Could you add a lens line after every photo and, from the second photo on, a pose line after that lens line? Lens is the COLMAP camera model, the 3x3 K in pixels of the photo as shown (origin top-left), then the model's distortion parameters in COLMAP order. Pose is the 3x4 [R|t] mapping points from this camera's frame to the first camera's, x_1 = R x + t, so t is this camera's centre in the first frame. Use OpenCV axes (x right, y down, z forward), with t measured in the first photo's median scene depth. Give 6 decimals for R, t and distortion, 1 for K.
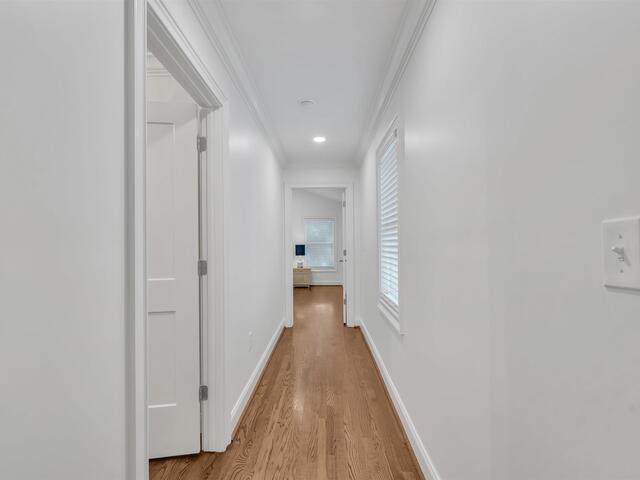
lens RADIAL K [[312.9, 0, 322.1], [0, 312.9, 239.5], [0, 0, 1]] dist [-0.003006, -0.000339]
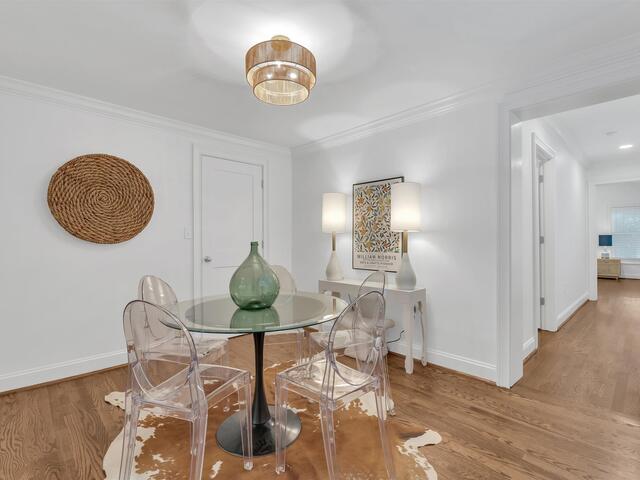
lens RADIAL K [[312.9, 0, 322.1], [0, 312.9, 239.5], [0, 0, 1]] dist [-0.003006, -0.000339]
pose [[0.692404, 0.000781, -0.721510, 0.025611], [0.010648, 0.999879, 0.011301, 0.013042], [0.721432, -0.015508, 0.692312, -0.383971]]
